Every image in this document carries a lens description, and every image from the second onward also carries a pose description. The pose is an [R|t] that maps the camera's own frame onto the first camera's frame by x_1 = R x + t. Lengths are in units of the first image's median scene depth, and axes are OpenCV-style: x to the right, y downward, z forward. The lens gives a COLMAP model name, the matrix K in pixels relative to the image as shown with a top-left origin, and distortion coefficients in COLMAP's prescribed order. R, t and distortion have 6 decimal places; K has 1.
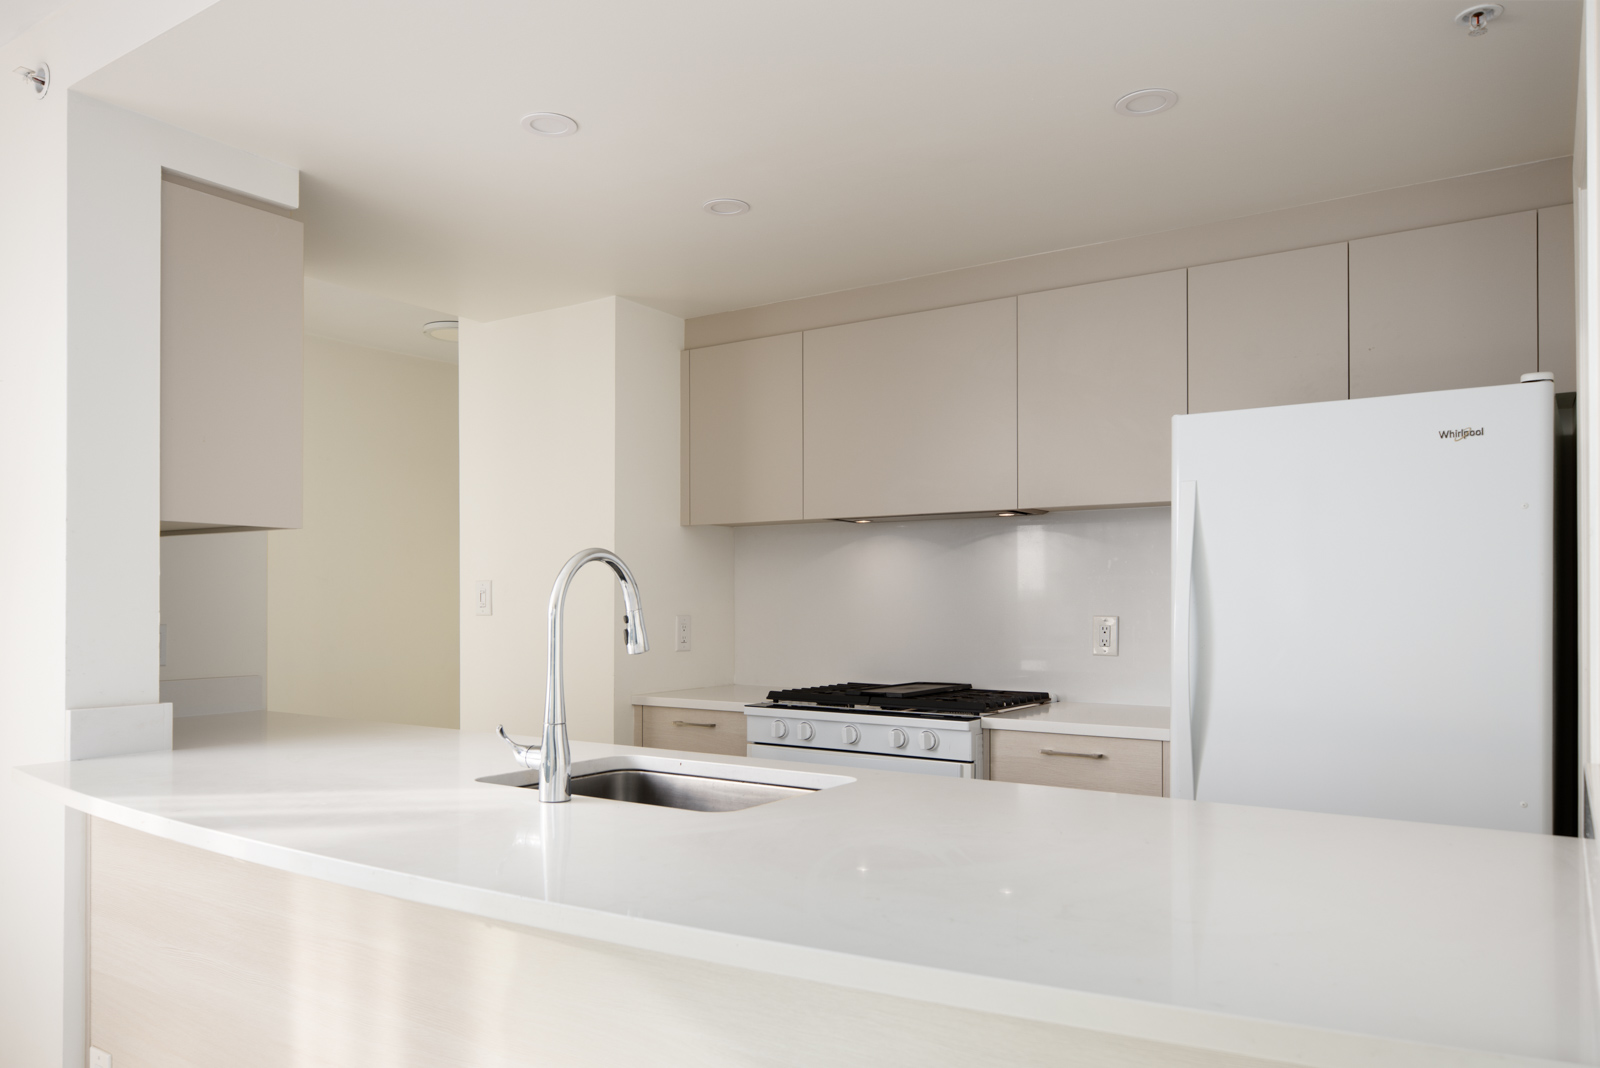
lens RADIAL K [[1094.0, 0, 755.1], [0, 1094.0, 590.2], [0, 0, 1]] dist [0.002021, 0.003832]
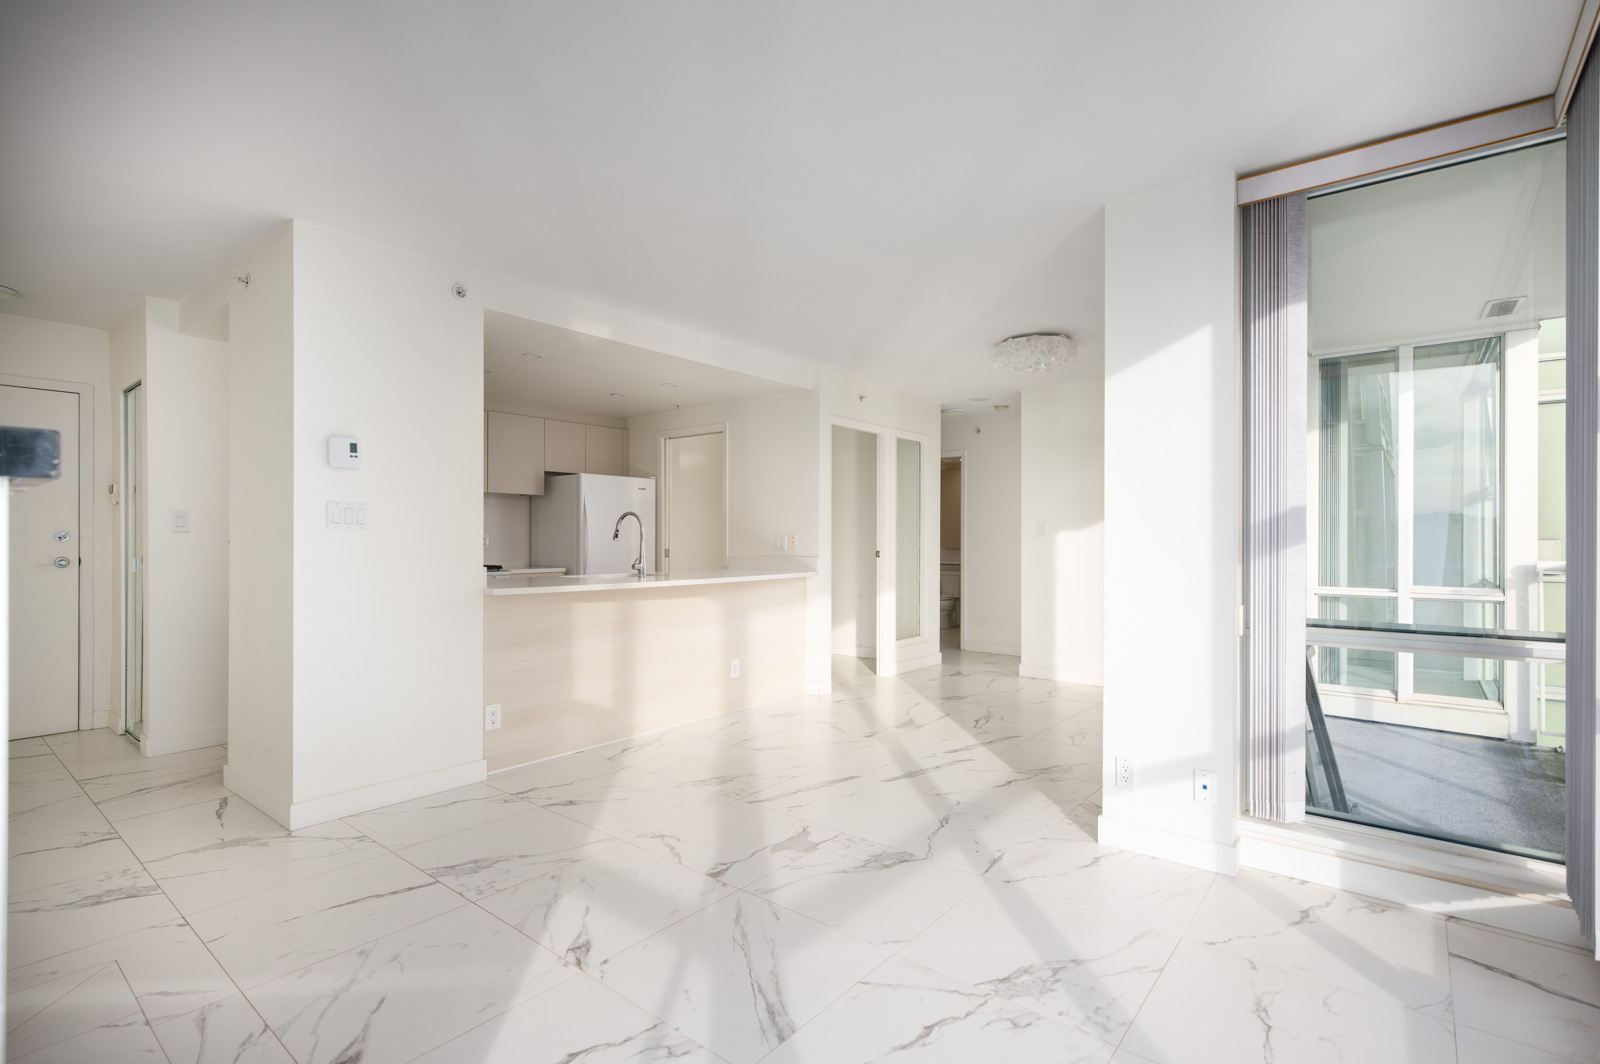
lens RADIAL K [[748.9, 0, 813.3], [0, 748.9, 536.6], [0, 0, 1]] dist [0.001406, 0.000281]
pose [[0.075009, 0.001070, 0.997182, -1.871165], [-0.010226, 0.999948, -0.000304, 0.029926], [-0.997130, -0.010175, 0.075016, 0.132807]]
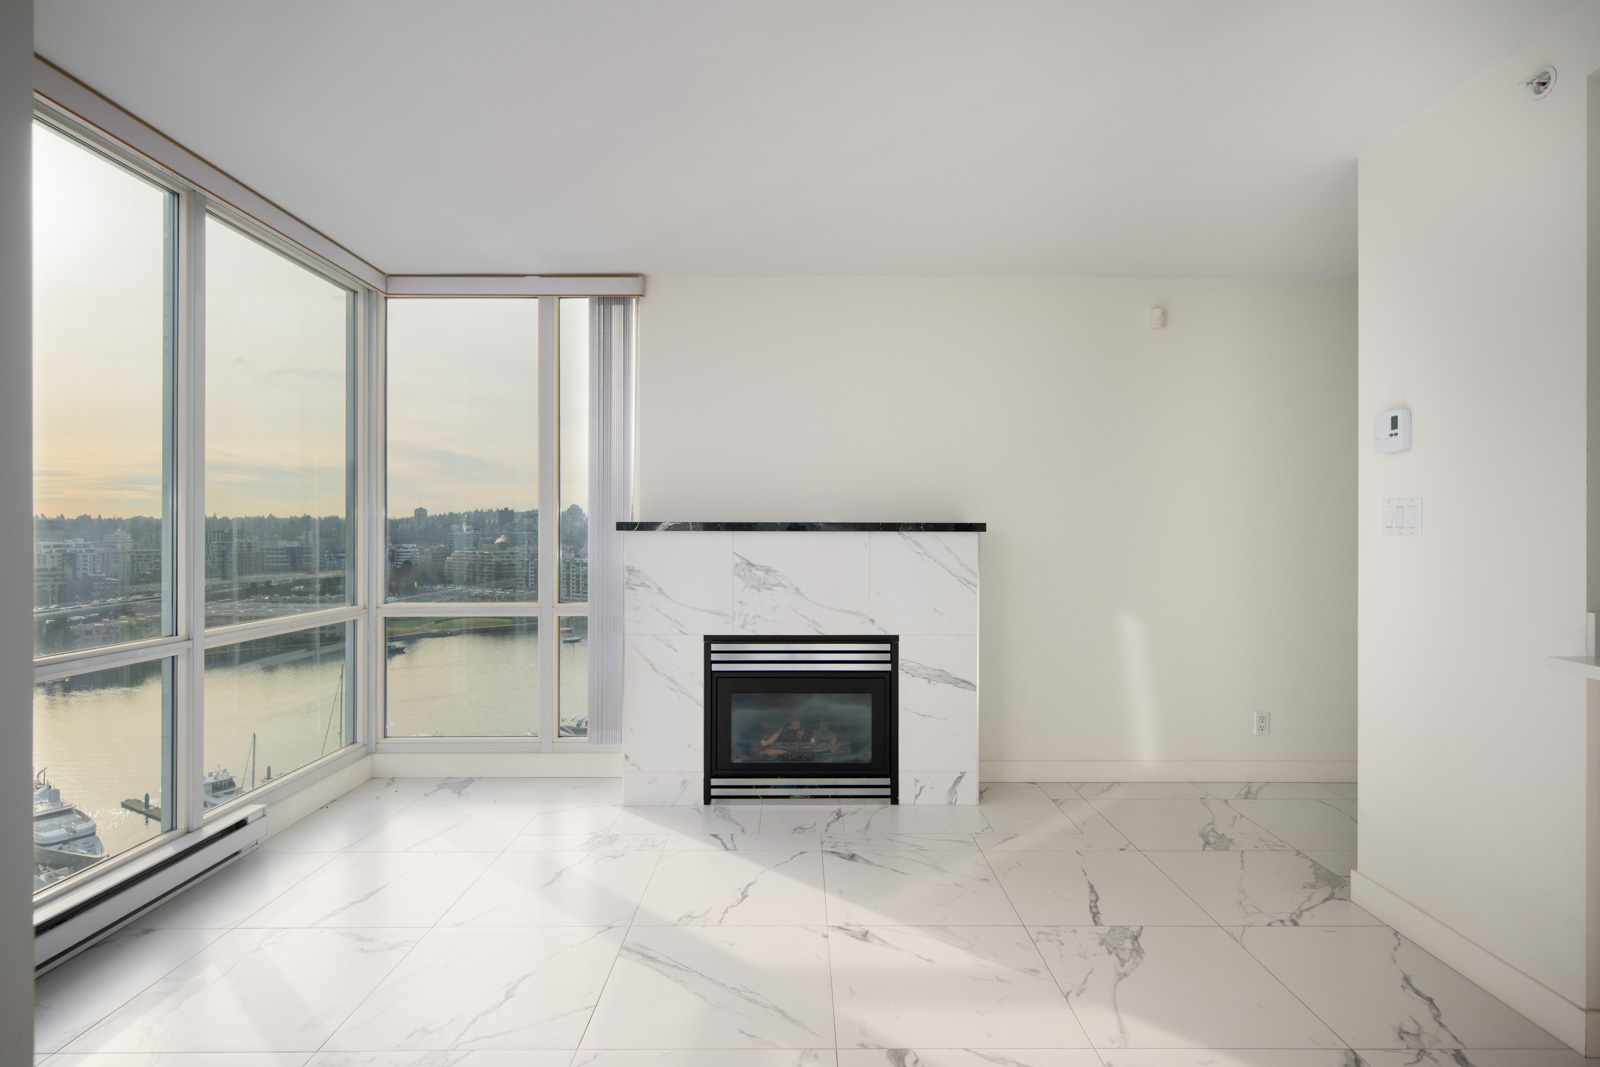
lens RADIAL K [[825.0, 0, 802.7], [0, 825.0, 530.5], [0, 0, 1]] dist [-0.000757, 0.001560]
pose [[0.568616, -0.001984, -0.822601, -0.324310], [0.006192, 0.999979, 0.001869, 0.013472], [0.822580, -0.006157, 0.568617, -0.151539]]
